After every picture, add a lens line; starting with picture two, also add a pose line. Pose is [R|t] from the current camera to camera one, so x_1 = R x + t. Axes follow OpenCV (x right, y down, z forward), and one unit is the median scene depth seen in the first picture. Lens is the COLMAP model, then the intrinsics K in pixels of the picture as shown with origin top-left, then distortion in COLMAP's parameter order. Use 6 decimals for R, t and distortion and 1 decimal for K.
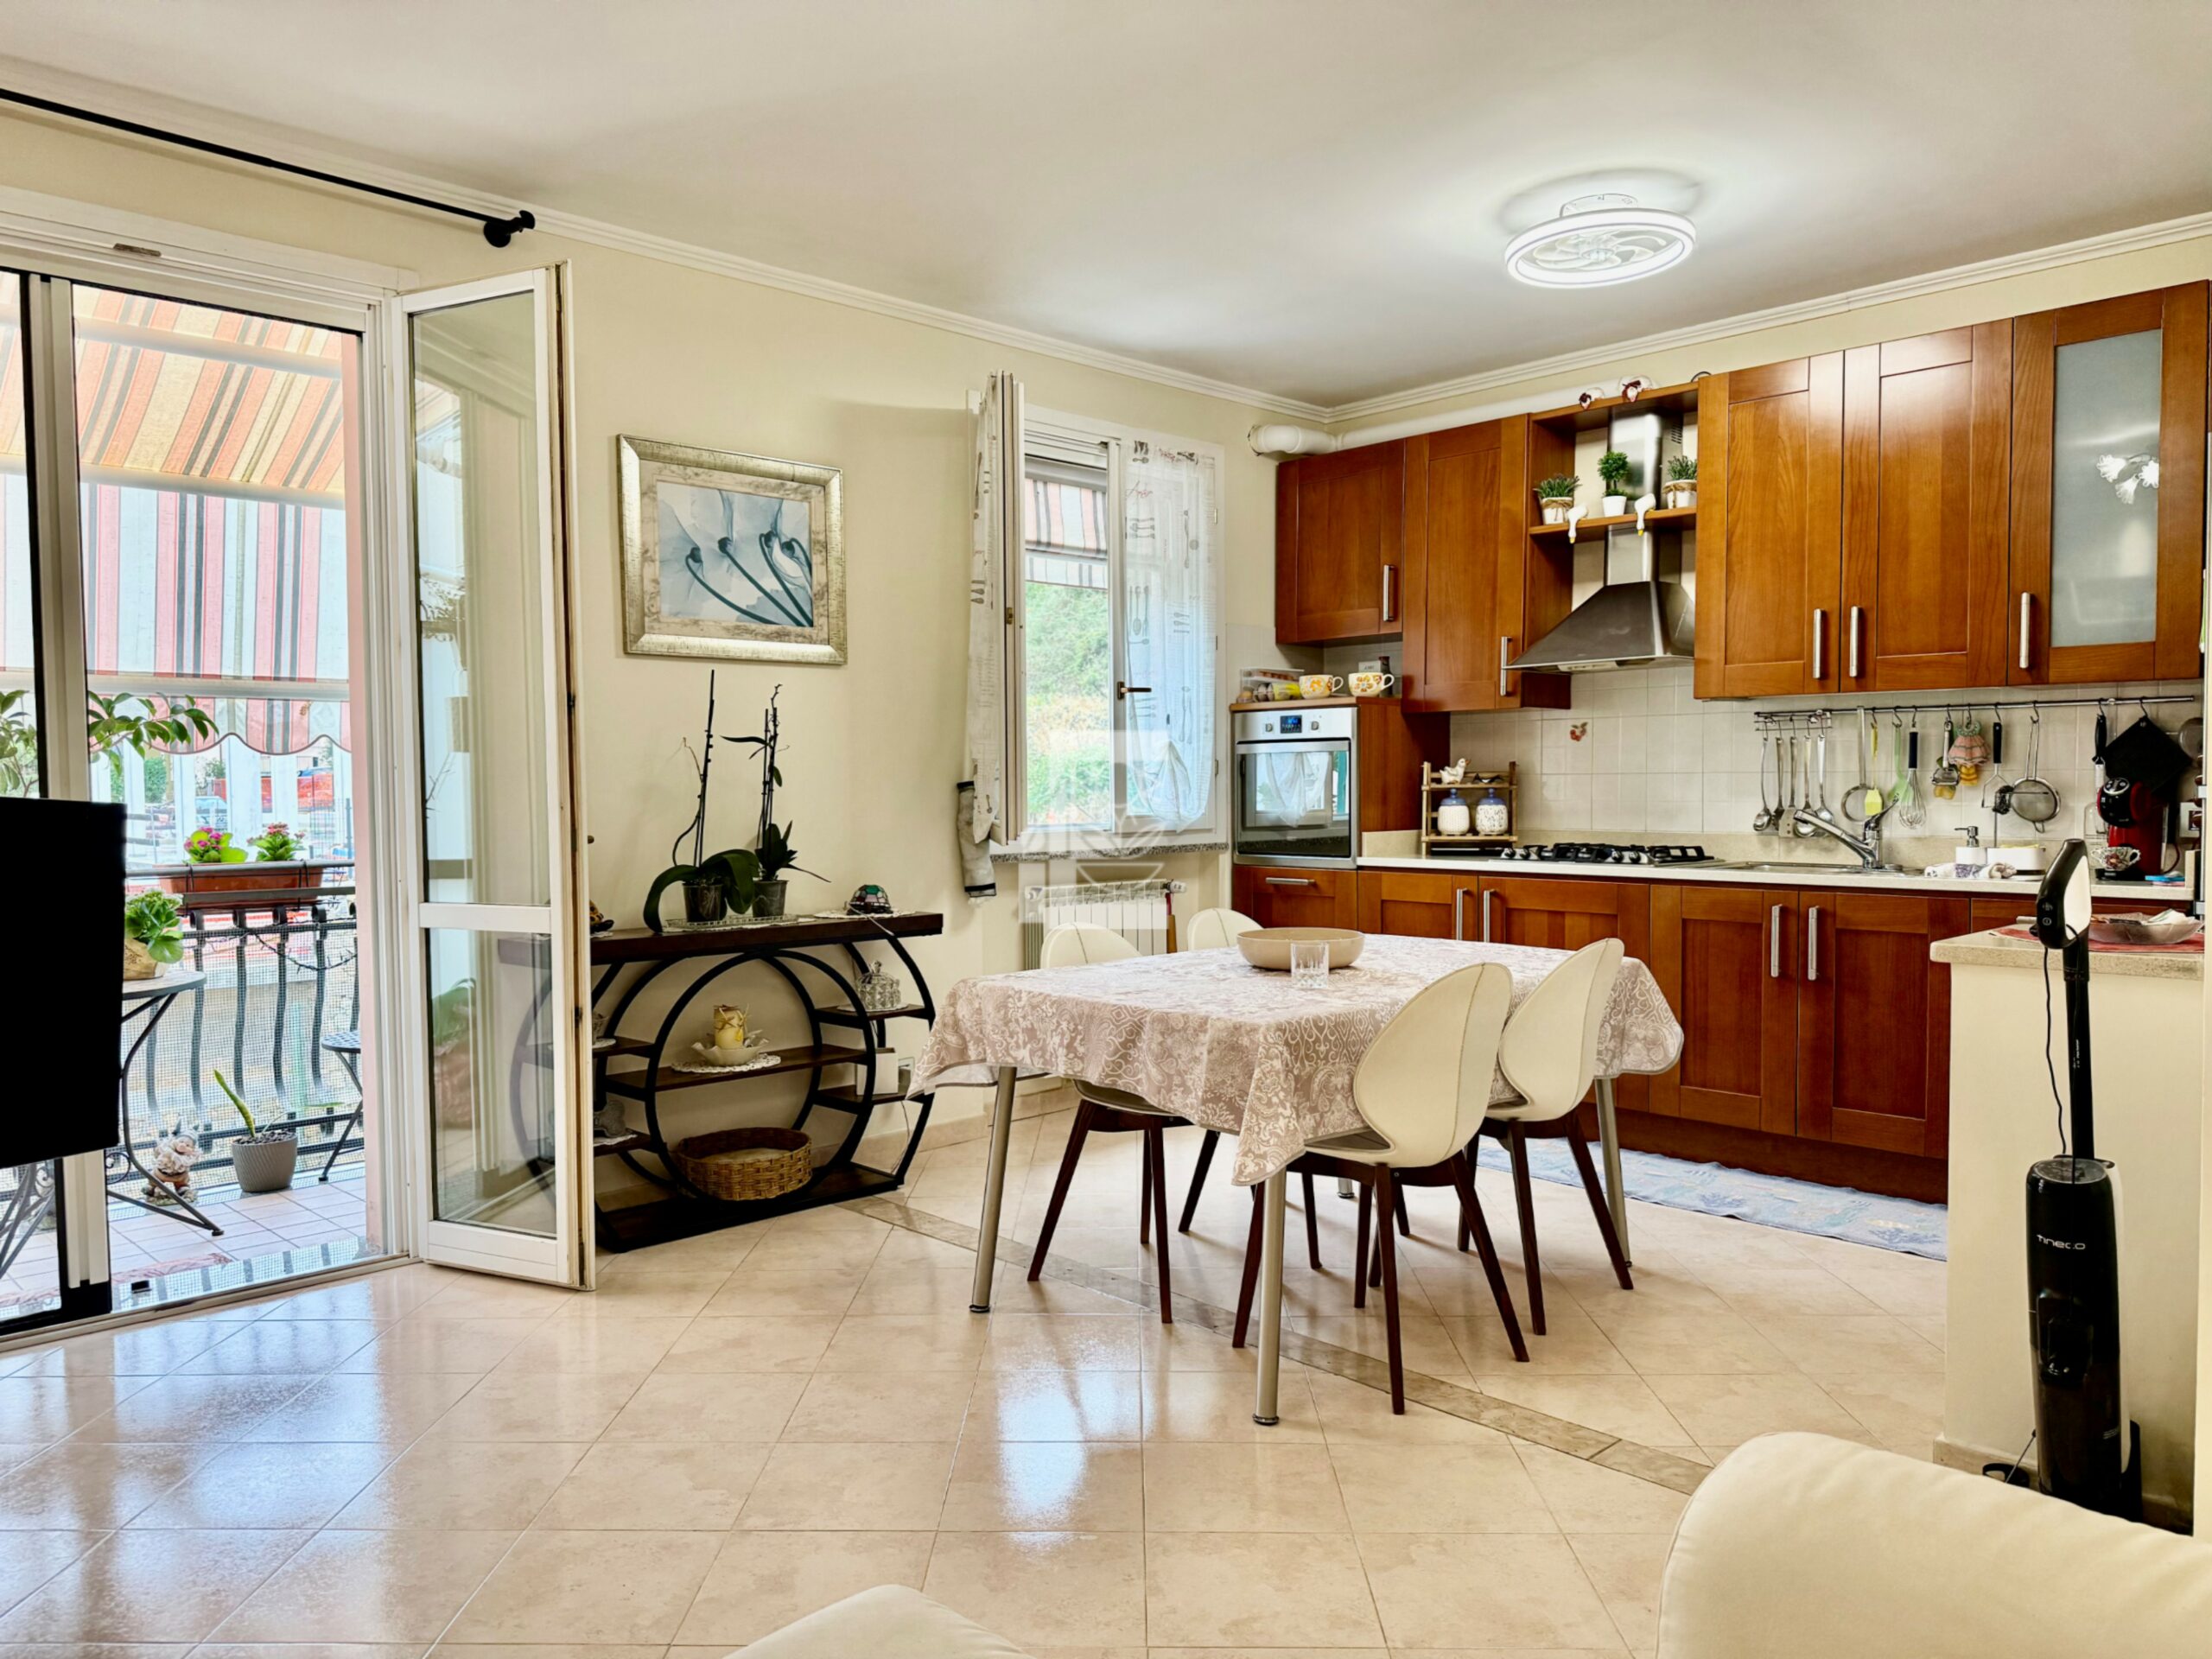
lens RADIAL K [[1552.5, 0, 1102.8], [0, 1552.5, 842.5], [0, 0, 1]] dist [0.088497, -0.129864]
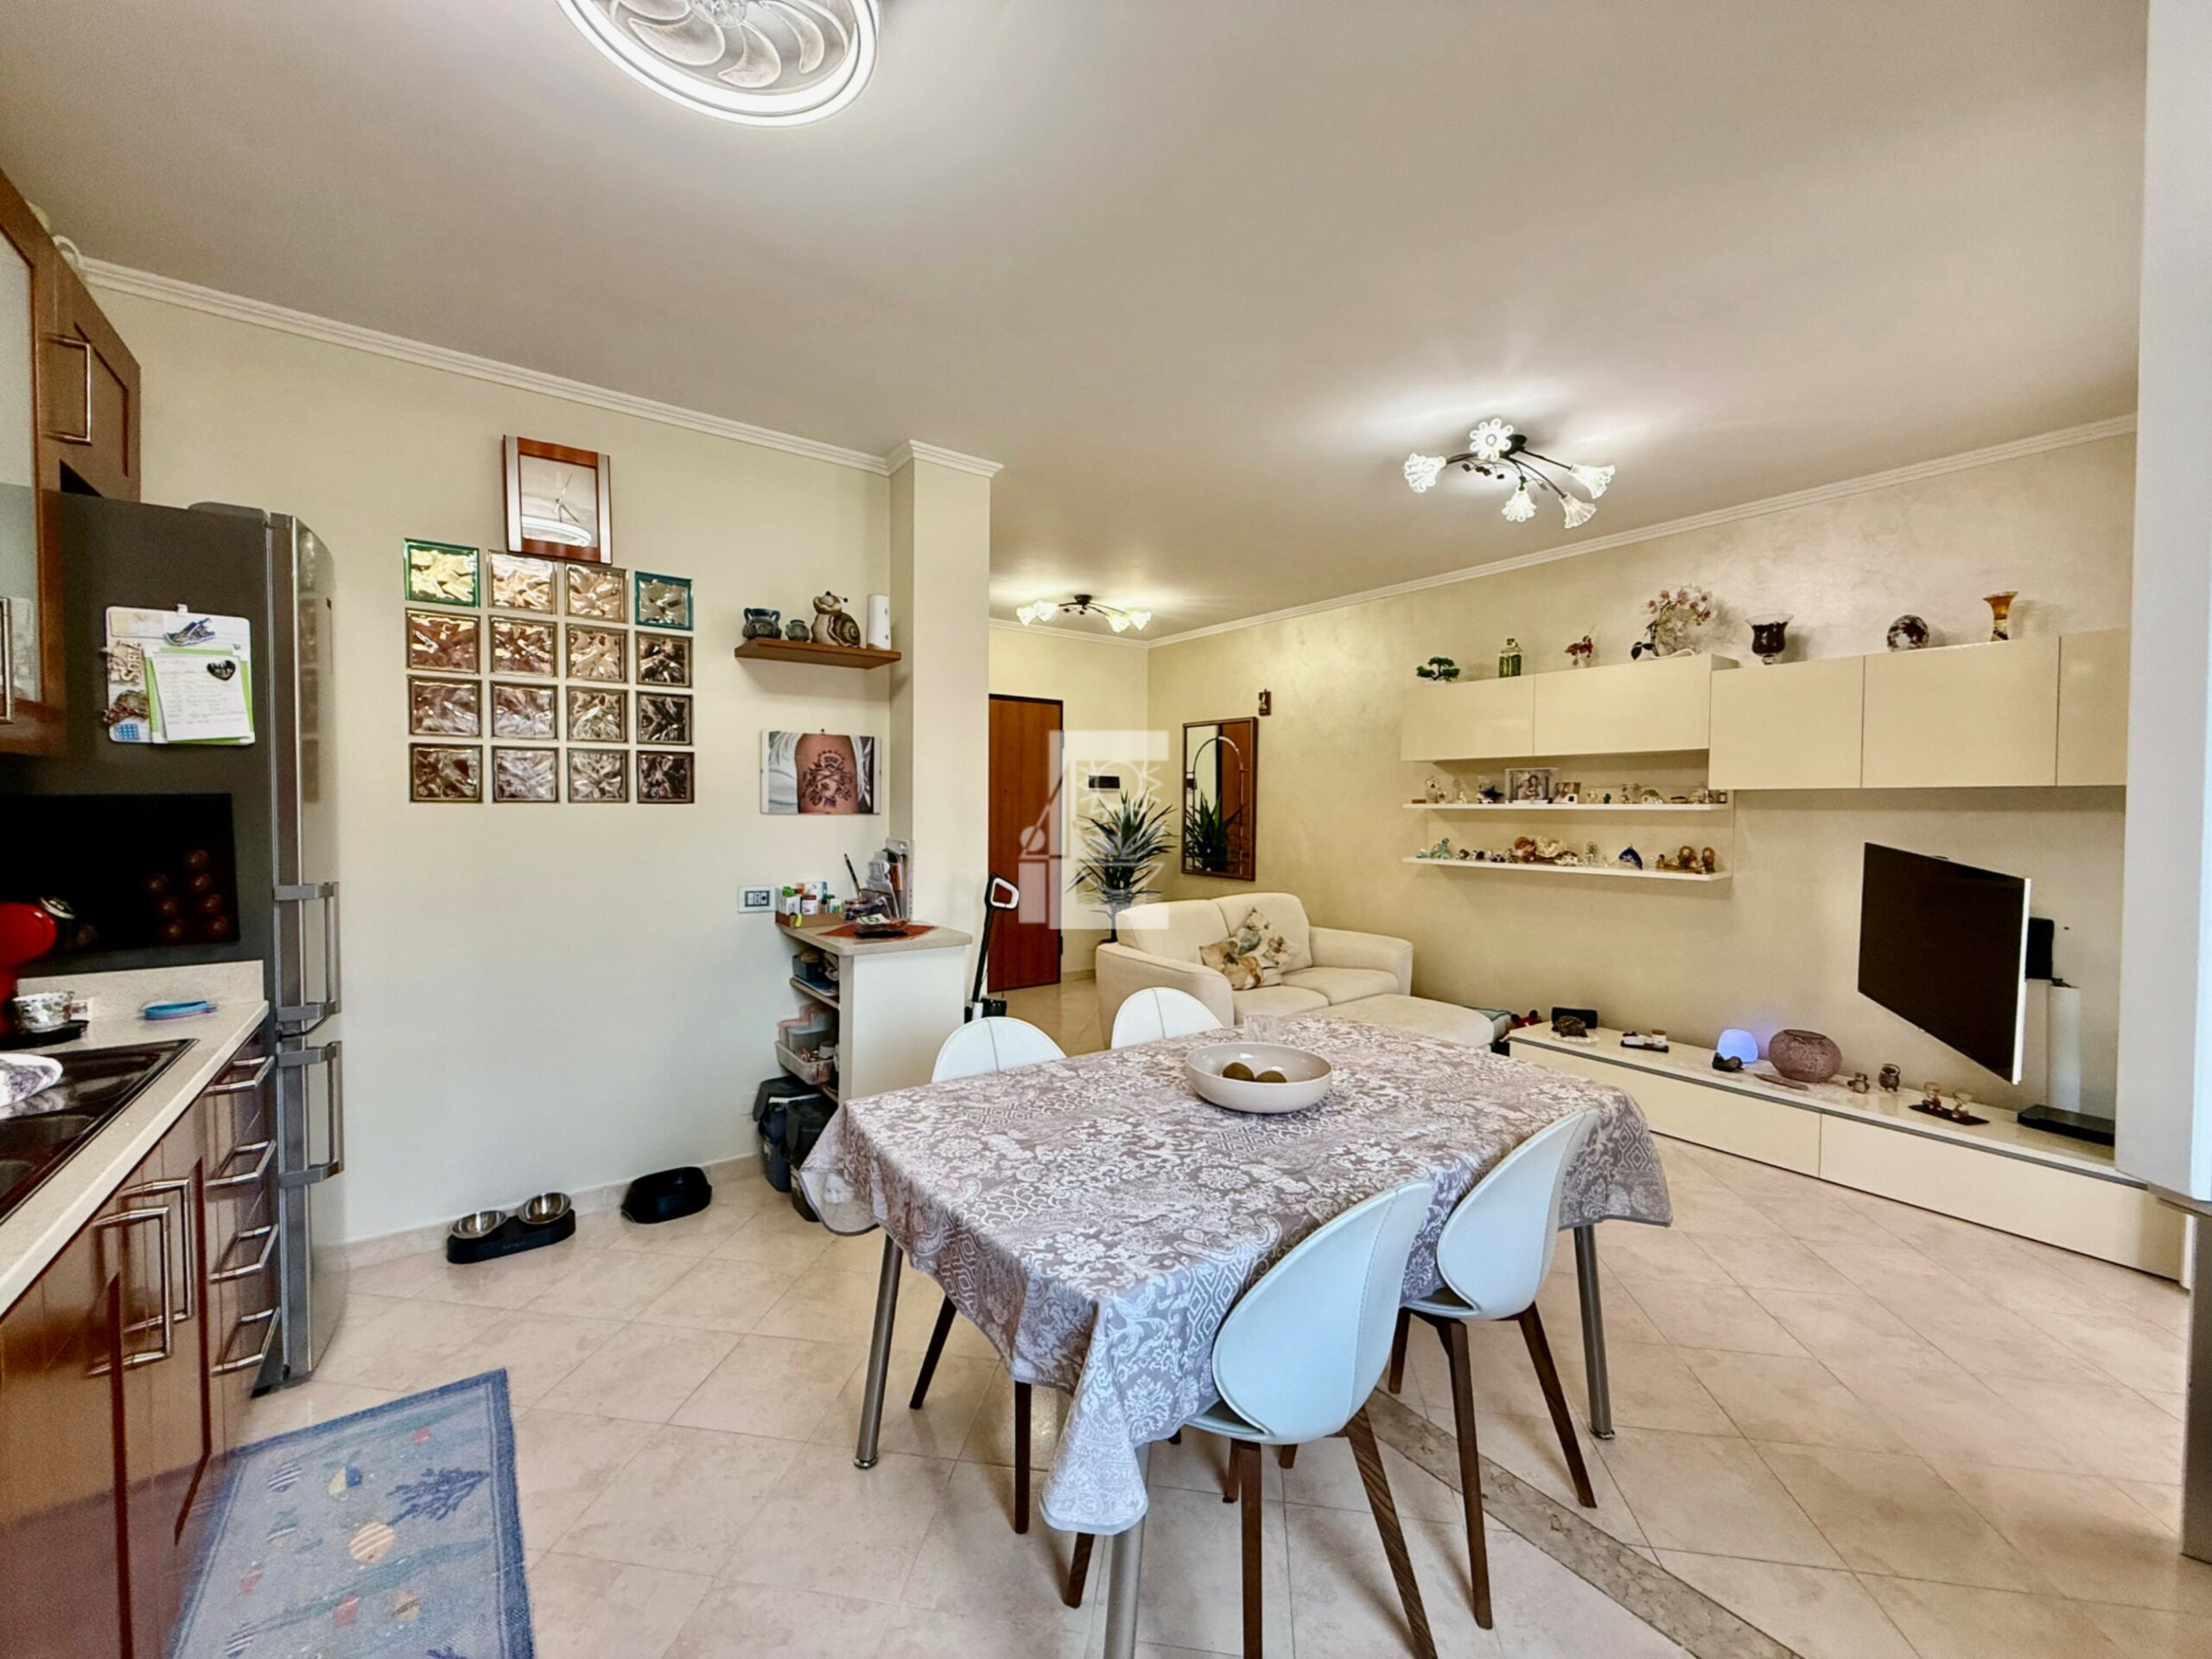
lens RADIAL K [[880.9, 0, 1098.9], [0, 880.9, 829.2], [0, 0, 1]] dist [0.000063, -0.000481]
pose [[-0.990503, -0.003584, 0.137441, 0.119880], [0.005558, 0.997799, 0.066077, -0.084532], [-0.137375, 0.066214, -0.988303, 1.206010]]
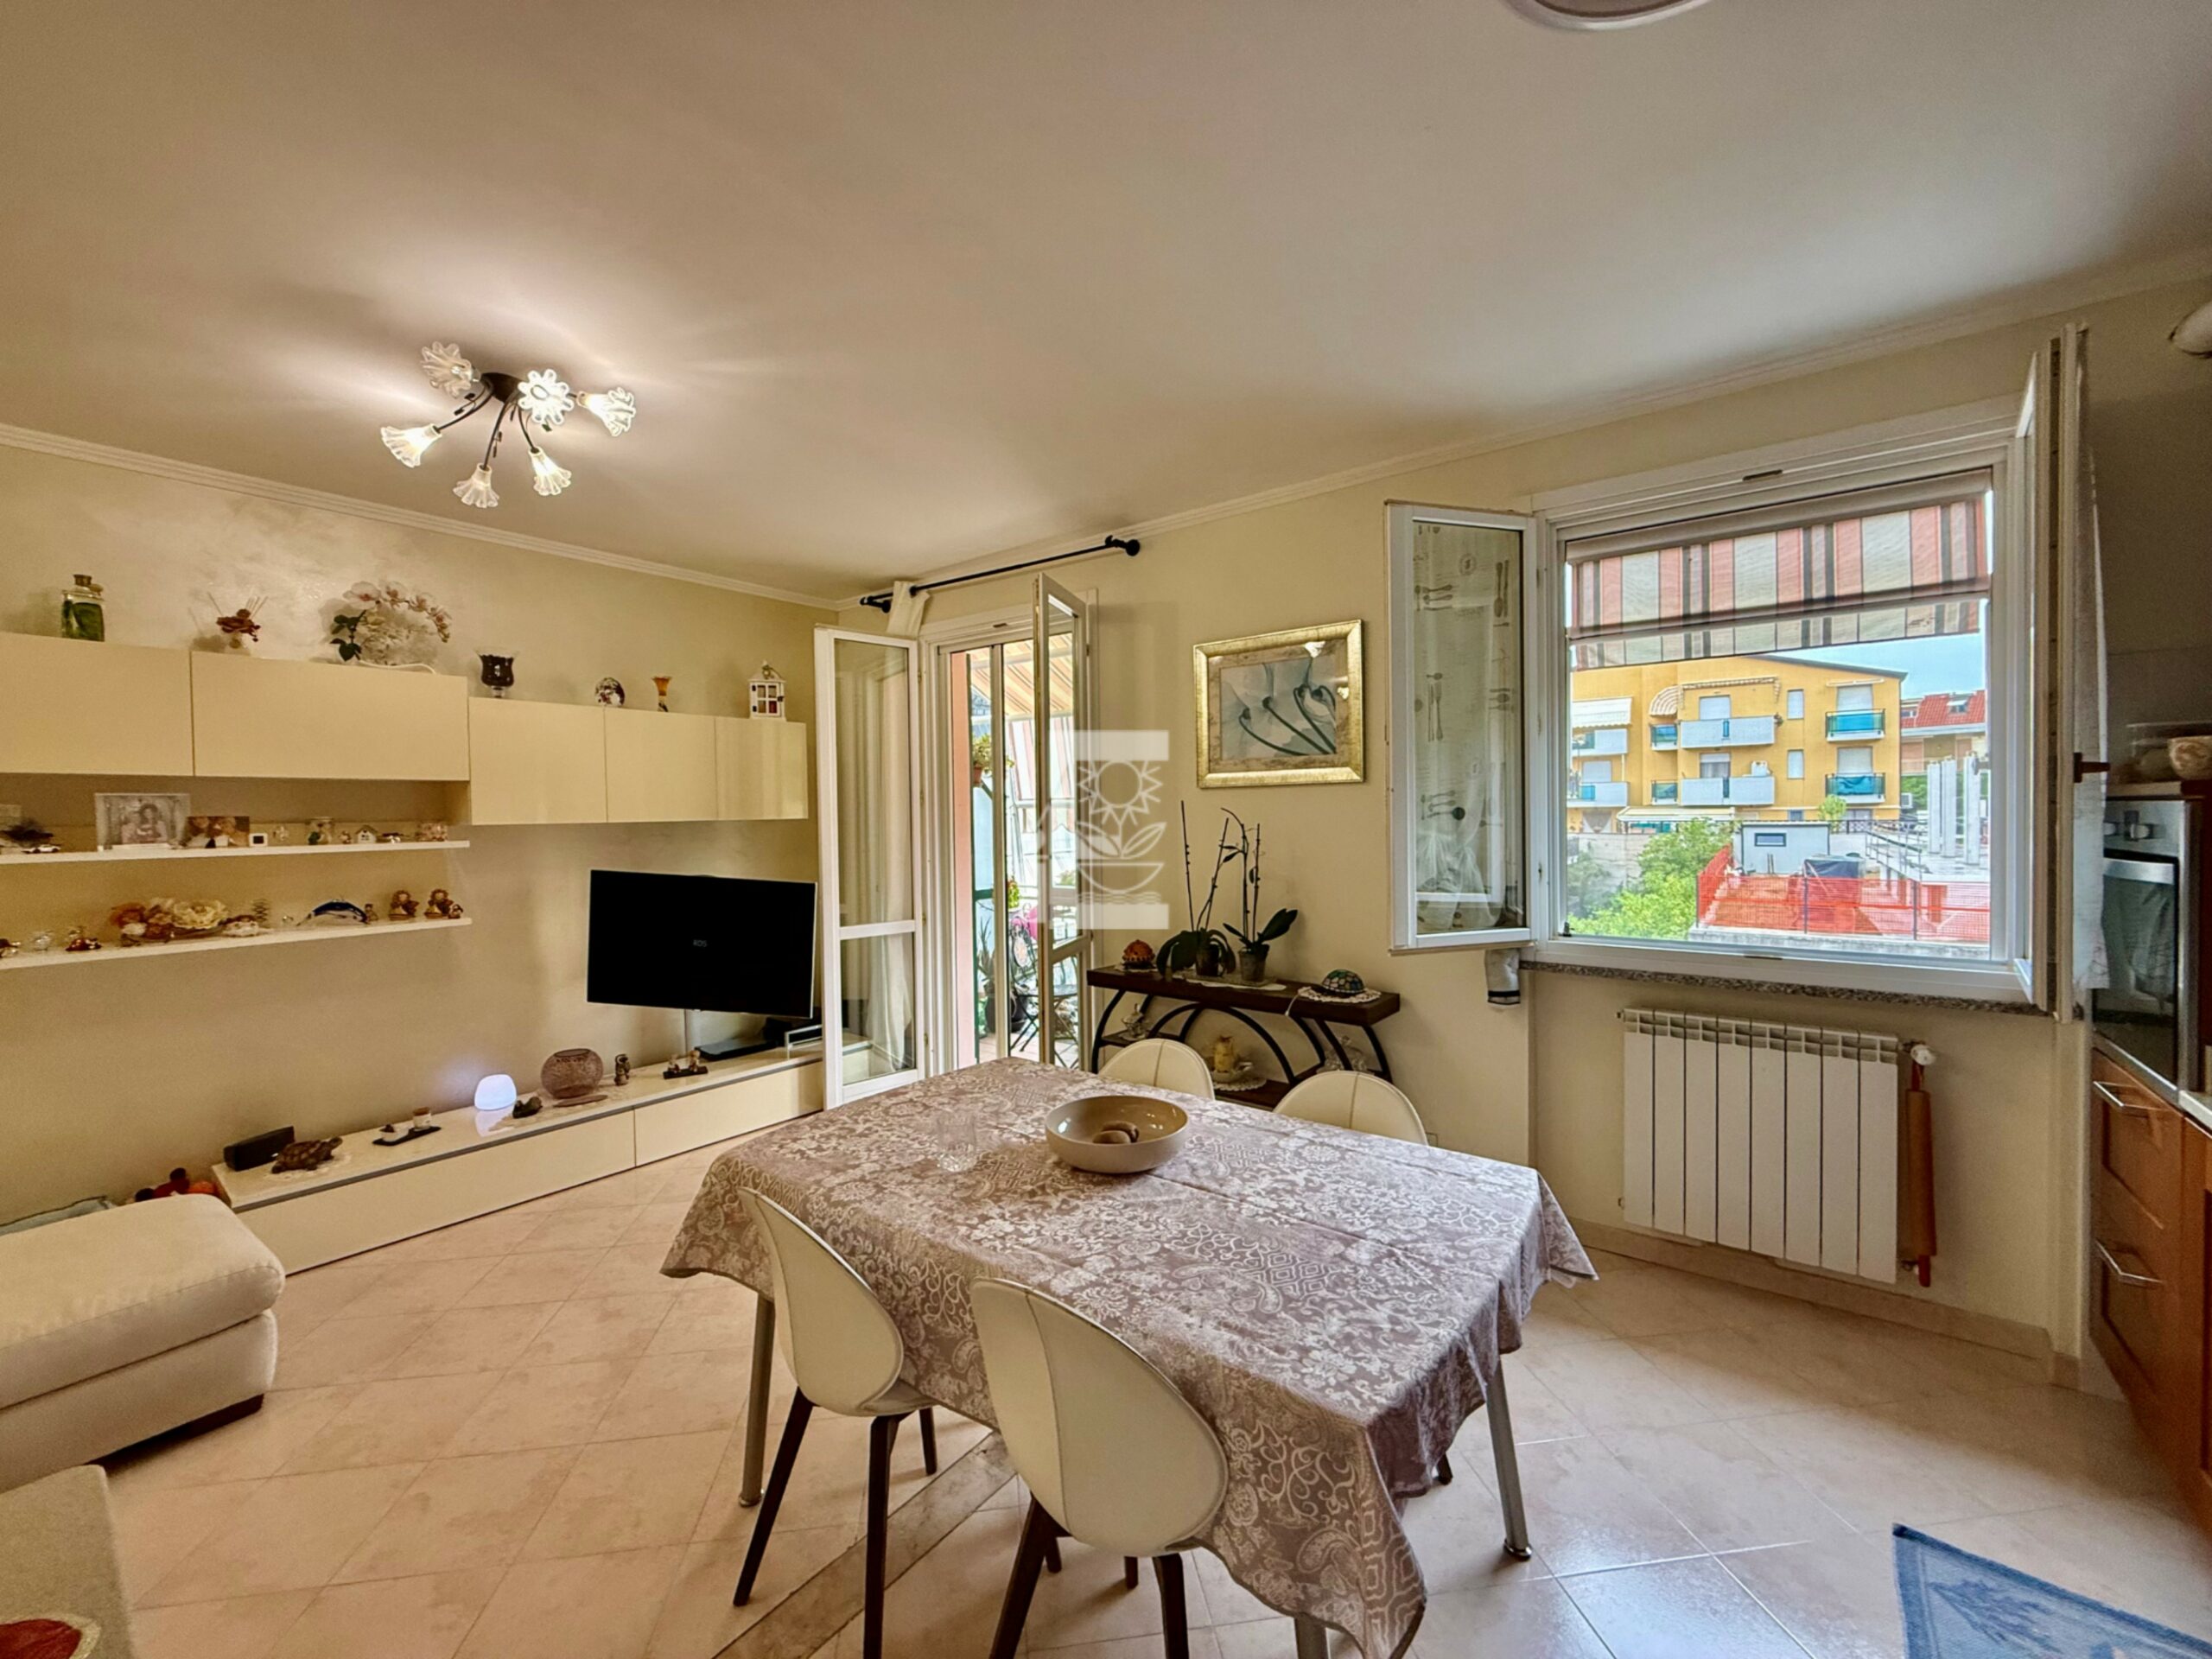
lens RADIAL K [[880.9, 0, 1098.9], [0, 880.9, 829.2], [0, 0, 1]] dist [0.000063, -0.000481]
pose [[0.149210, 0.024783, -0.988495, 0.493374], [-0.027344, 0.999407, 0.020929, -0.091012], [0.988427, 0.023906, 0.149800, 0.735226]]
